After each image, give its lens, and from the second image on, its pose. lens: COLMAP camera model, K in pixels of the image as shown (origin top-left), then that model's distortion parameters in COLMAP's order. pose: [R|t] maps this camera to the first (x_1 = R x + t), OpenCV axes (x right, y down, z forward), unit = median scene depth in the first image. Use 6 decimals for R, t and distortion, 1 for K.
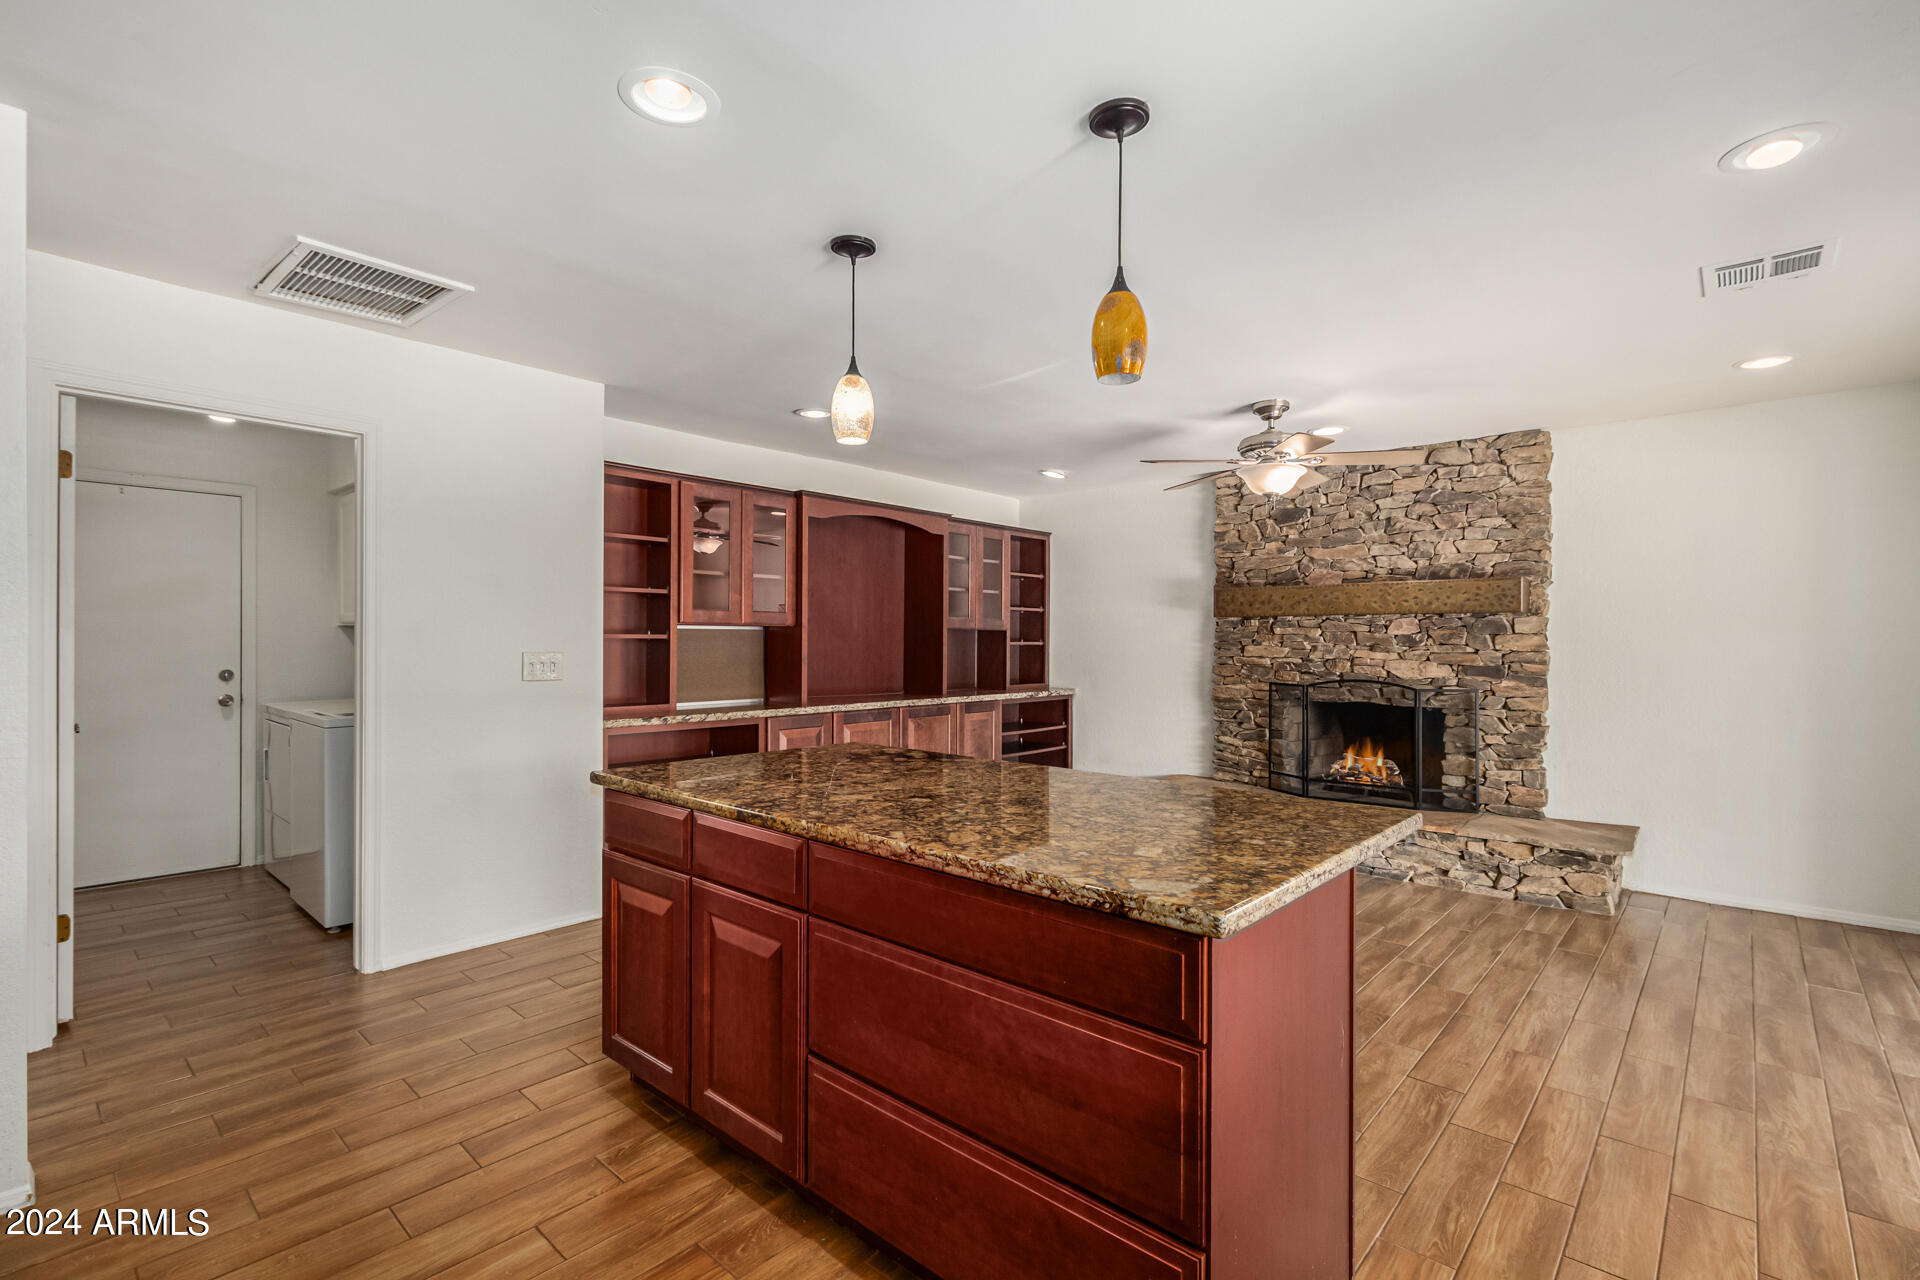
lens RADIAL K [[874.3, 0, 957.8], [0, 874.3, 641.5], [0, 0, 1]] dist [0.013566, -0.007250]
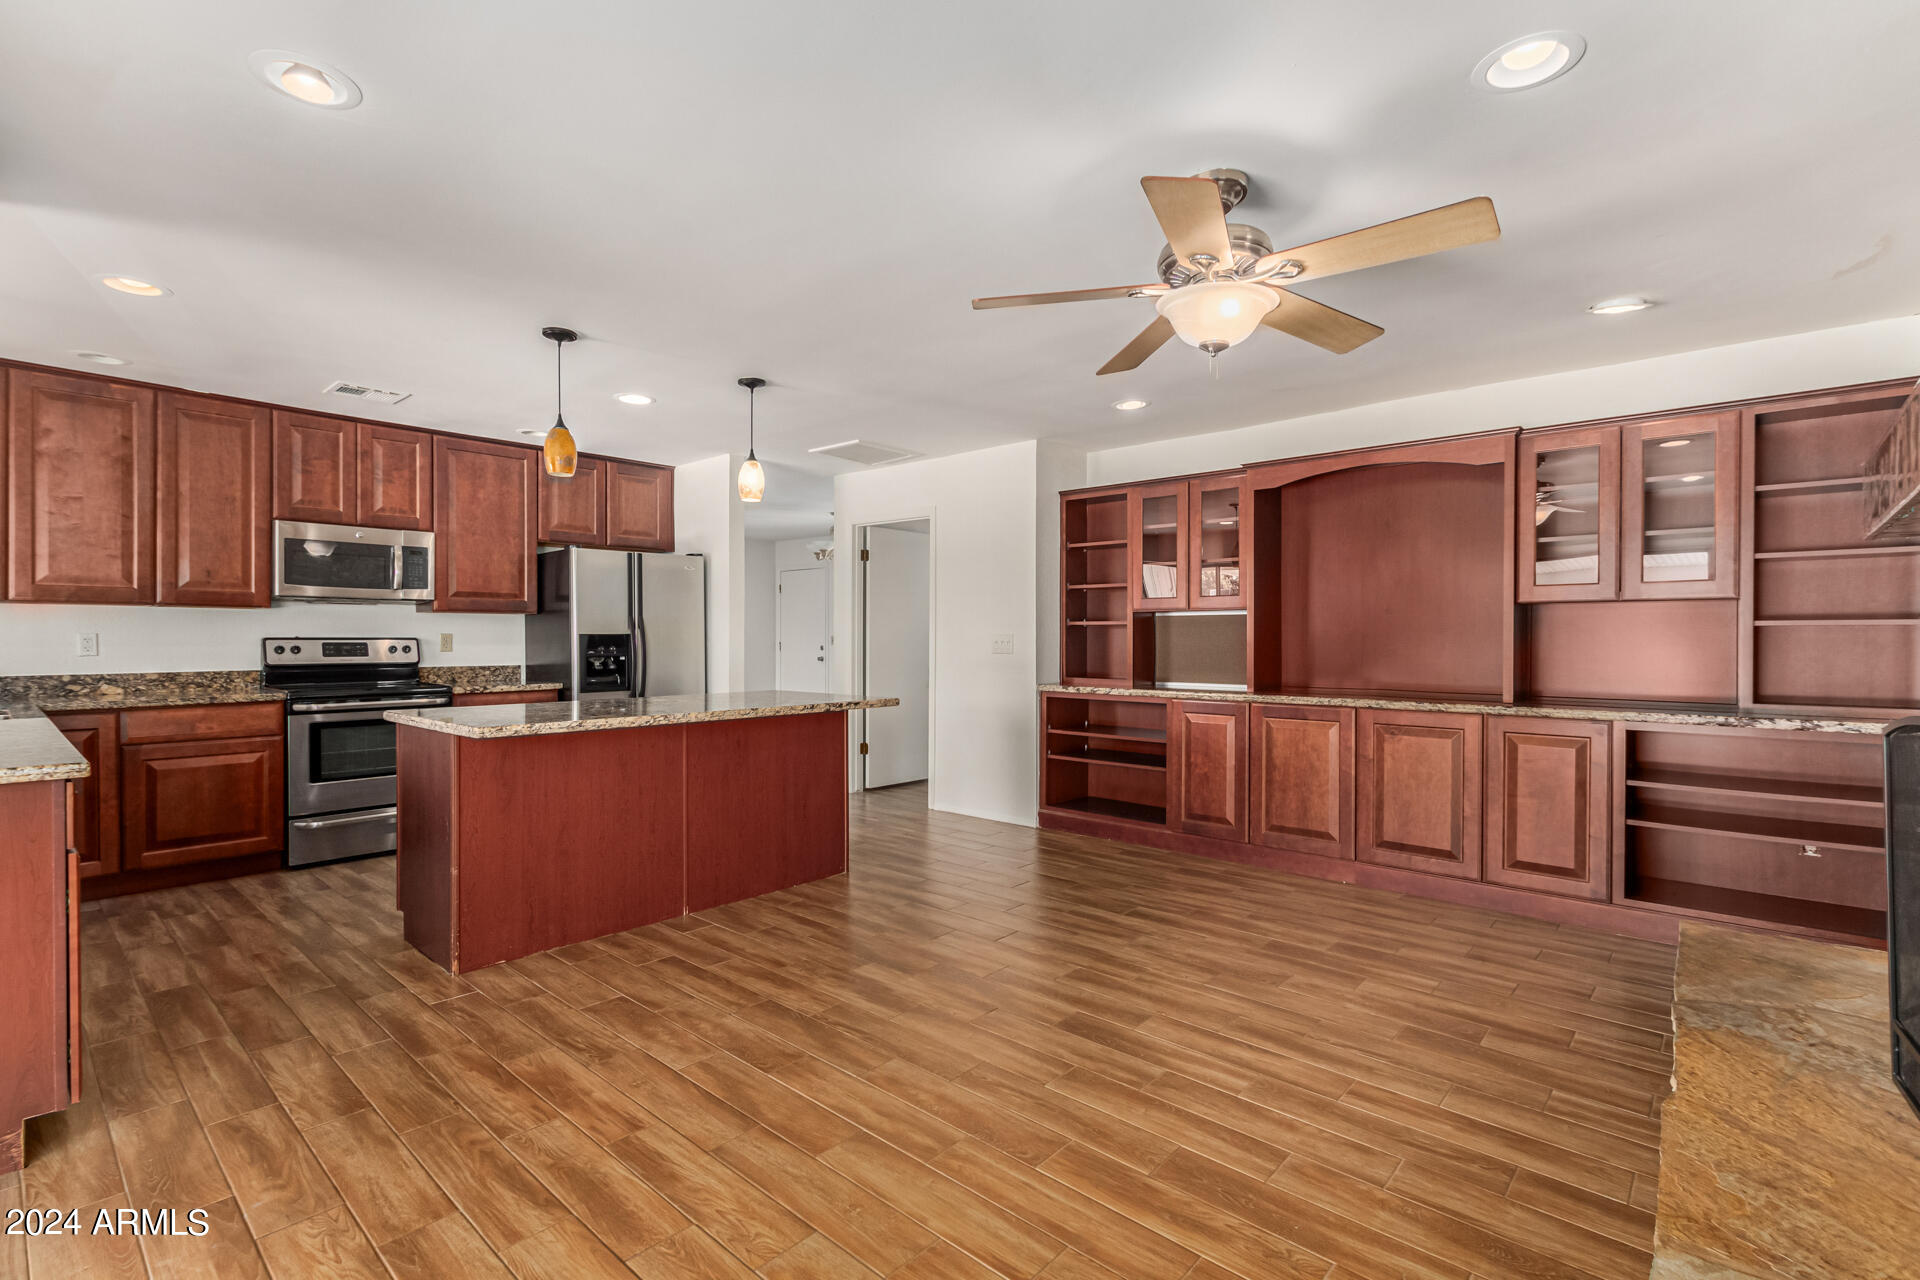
lens RADIAL K [[874.3, 0, 957.8], [0, 874.3, 641.5], [0, 0, 1]] dist [0.013566, -0.007250]
pose [[-0.003142, -0.002037, -0.999993, 0.795297], [-0.002744, 0.999994, -0.002028, 0.020961], [0.999991, 0.002737, -0.003148, 0.723349]]
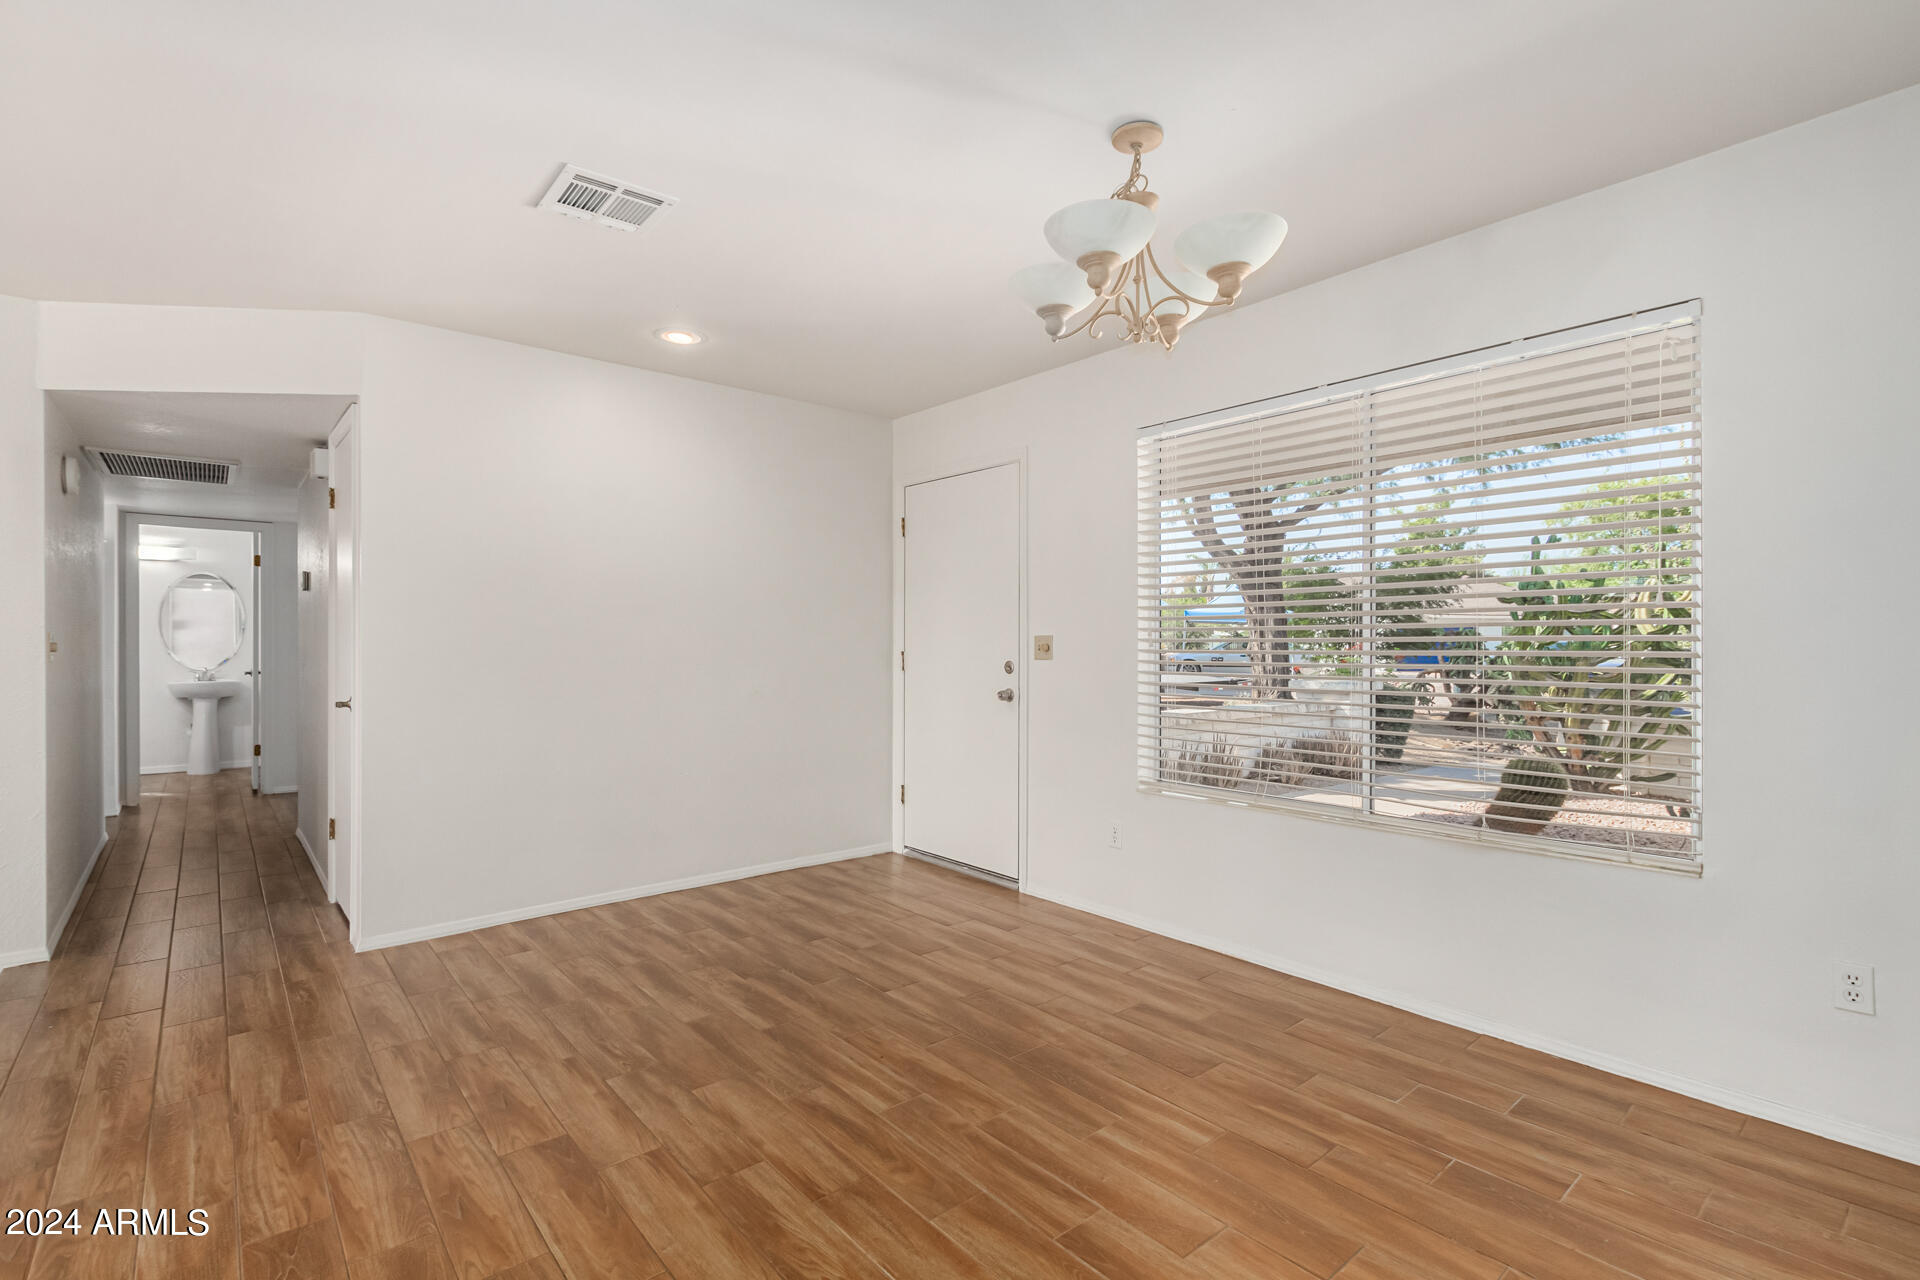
lens RADIAL K [[860.1, 0, 960.0], [0, 860.1, 640.0], [0, 0, 1]] dist [0.017168, 0.000317]
pose [[-0.125861, -0.010073, -0.991997, -0.537160], [-0.006234, 0.999937, -0.009363, 0.013951], [0.992028, 0.005005, -0.125915, 0.436852]]
